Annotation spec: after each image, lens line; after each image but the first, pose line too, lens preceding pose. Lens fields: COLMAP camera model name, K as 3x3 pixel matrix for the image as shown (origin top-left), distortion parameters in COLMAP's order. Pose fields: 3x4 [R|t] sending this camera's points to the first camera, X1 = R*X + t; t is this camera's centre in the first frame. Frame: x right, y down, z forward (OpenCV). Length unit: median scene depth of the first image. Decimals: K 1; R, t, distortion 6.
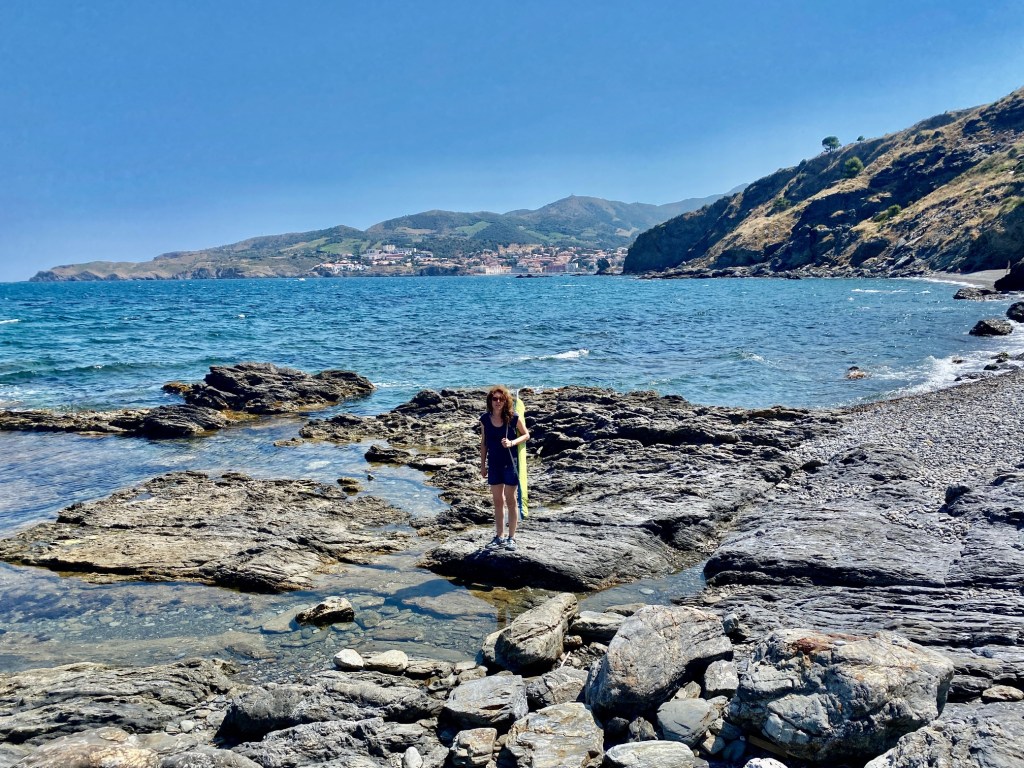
lens RADIAL K [[788.9, 0, 507.1], [0, 788.9, 382.4], [0, 0, 1]] dist [0.029770, -0.045227]
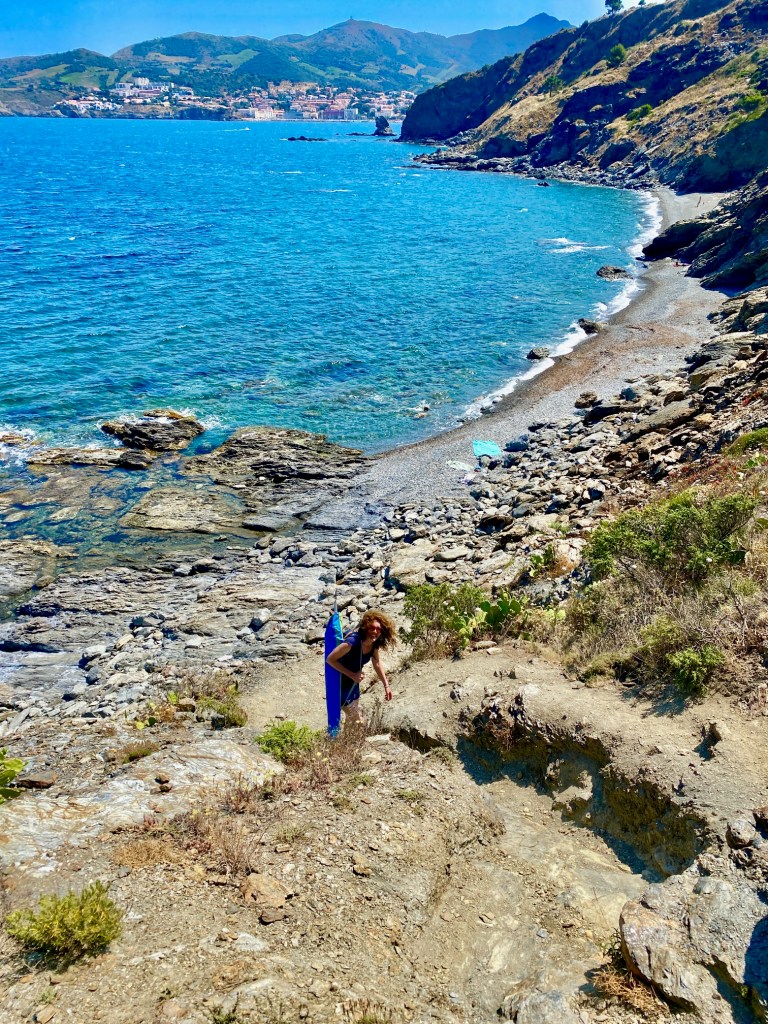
lens RADIAL K [[788.9, 0, 389.1], [0, 788.9, 511.2], [0, 0, 1]] dist [0.029770, -0.045227]
pose [[0.992127, -0.031453, 0.121224, 0.005817], [-0.009019, 0.947490, 0.319658, -0.039048], [-0.124913, -0.318234, 0.939747, -0.099332]]
